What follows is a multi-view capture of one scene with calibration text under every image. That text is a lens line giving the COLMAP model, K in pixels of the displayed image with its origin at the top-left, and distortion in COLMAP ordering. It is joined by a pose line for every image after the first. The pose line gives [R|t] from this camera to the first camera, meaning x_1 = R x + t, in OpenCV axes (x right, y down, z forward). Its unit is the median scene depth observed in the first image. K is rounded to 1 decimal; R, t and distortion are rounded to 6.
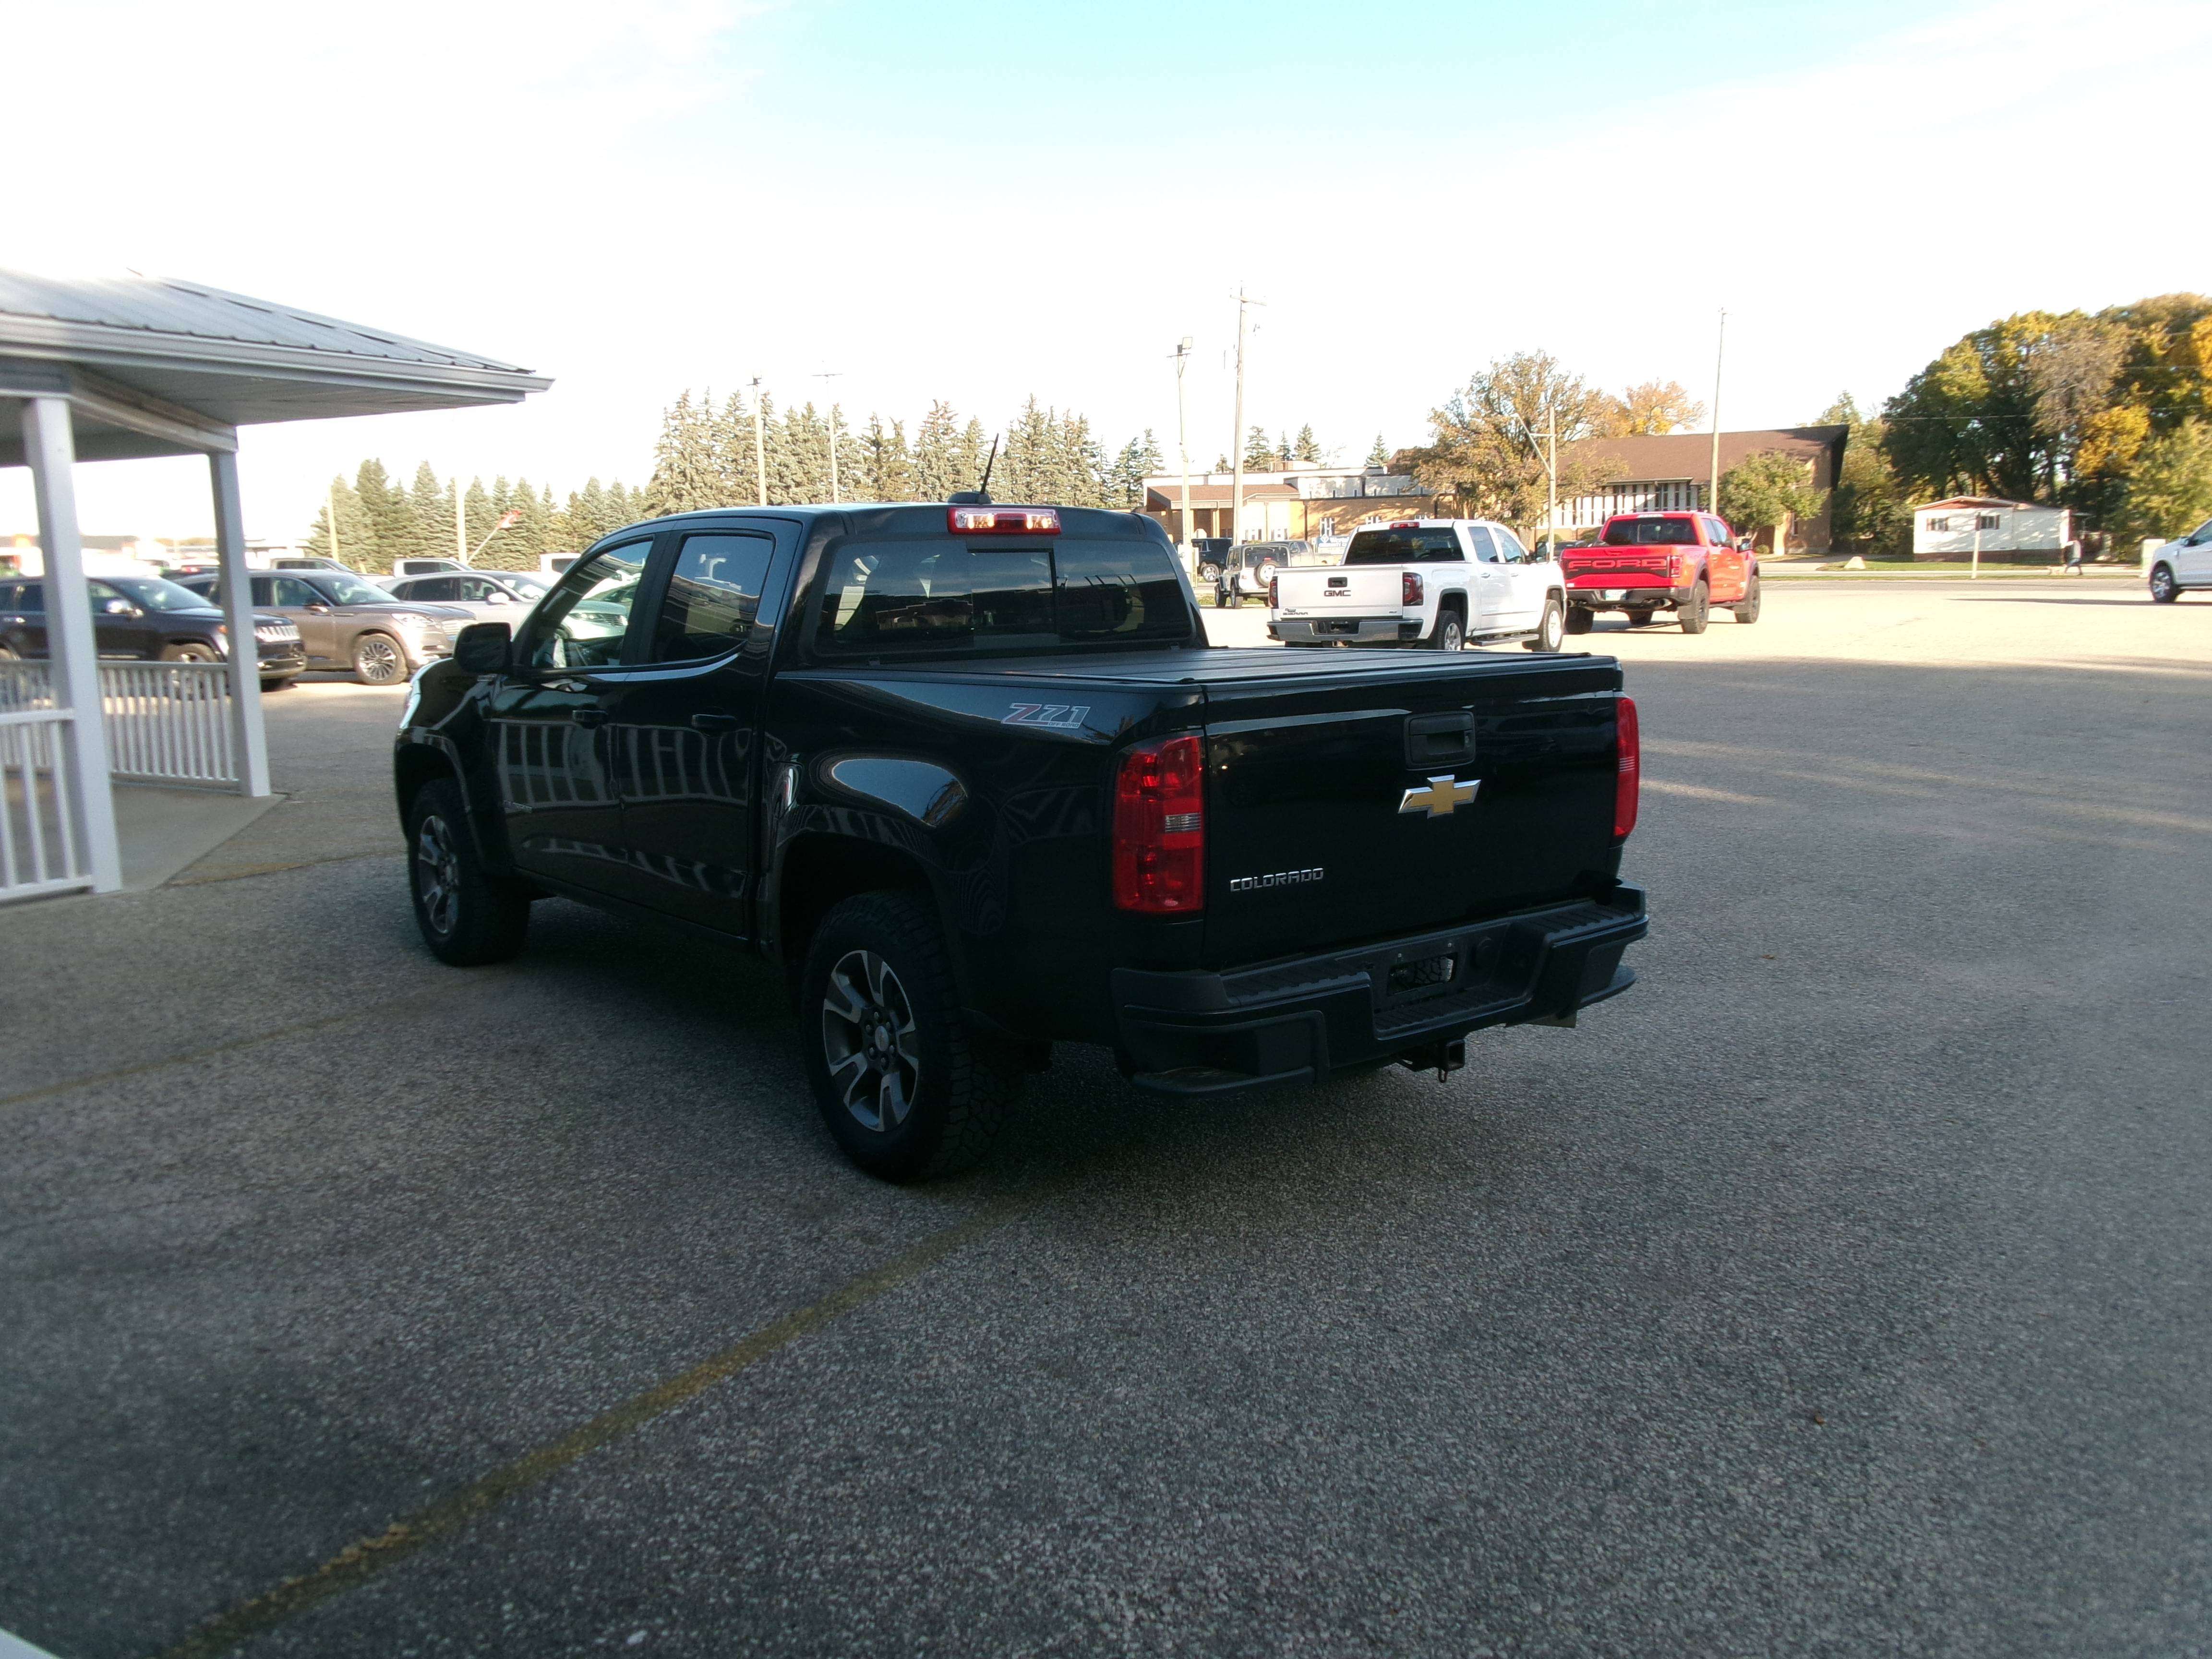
lens RADIAL K [[1802.4, 0, 1106.0], [0, 1802.4, 829.5], [0, 0, 1]] dist [-0.013517, 0.023743]
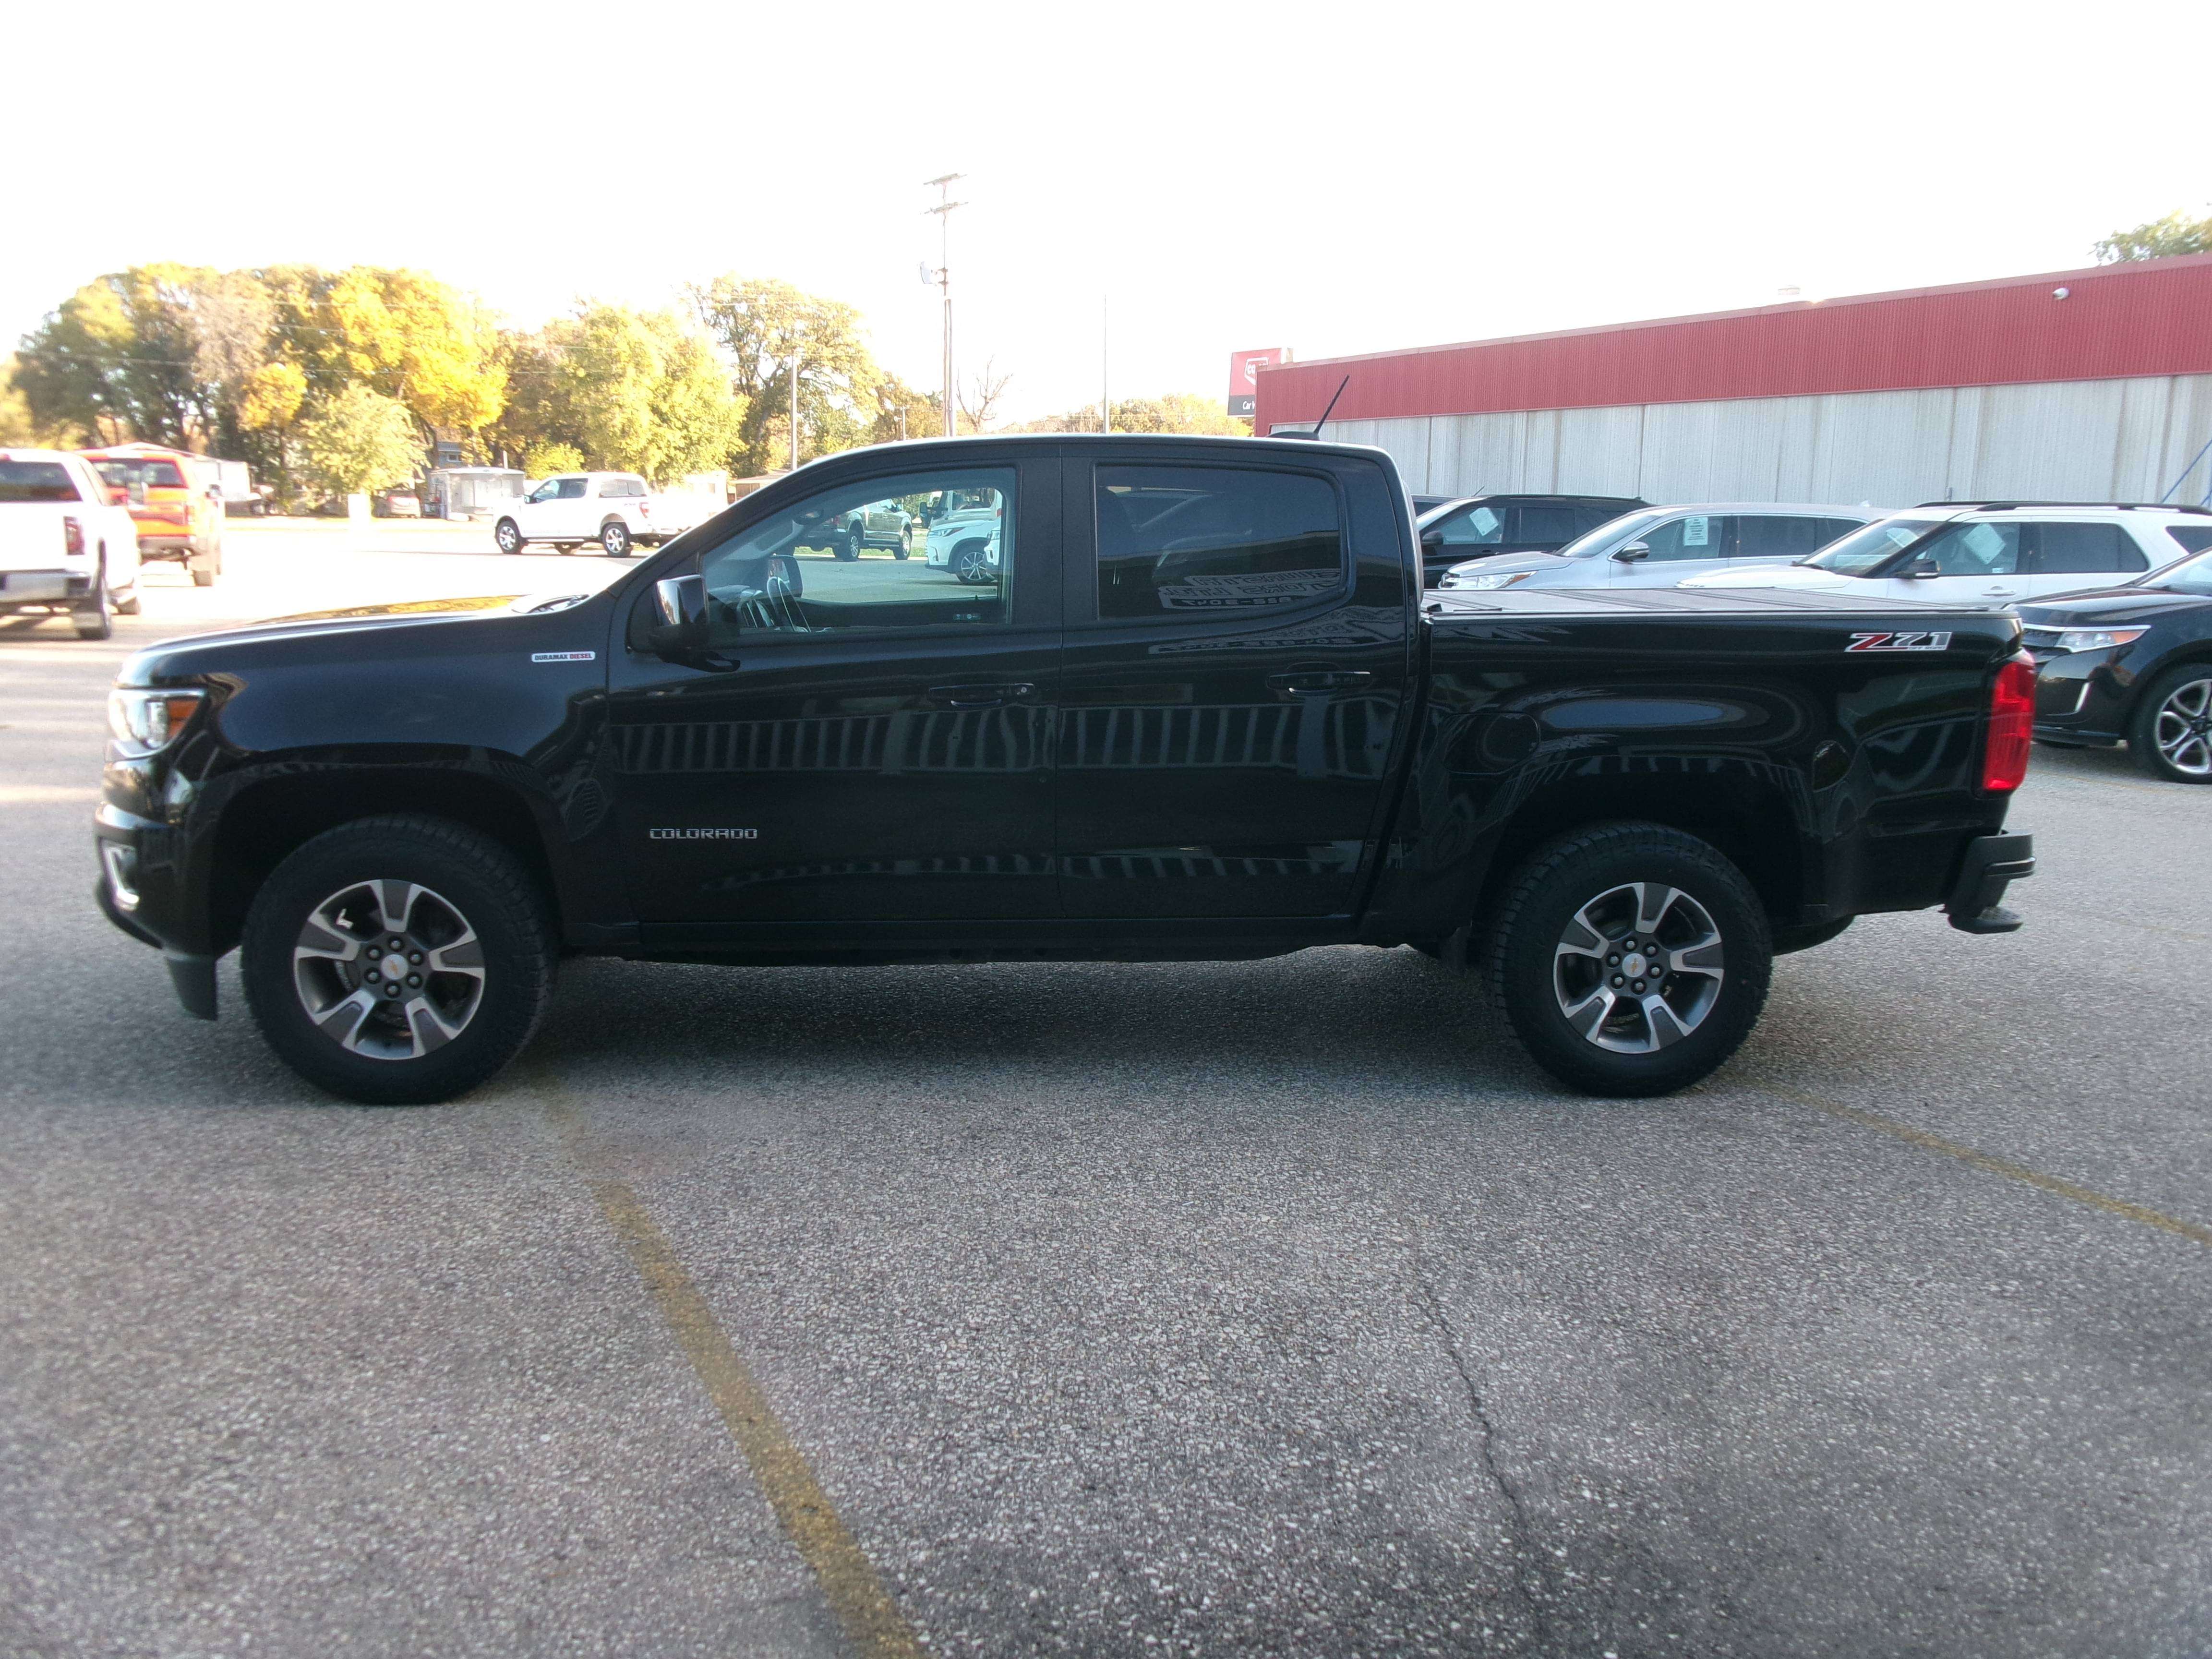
lens RADIAL K [[1802.4, 0, 1106.0], [0, 1802.4, 829.5], [0, 0, 1]] dist [-0.013517, 0.023743]
pose [[0.563820, -0.122184, 0.816810, -1.072440], [0.100707, 0.991787, 0.078843, -0.070572], [-0.819735, 0.037805, 0.571494, 0.613666]]
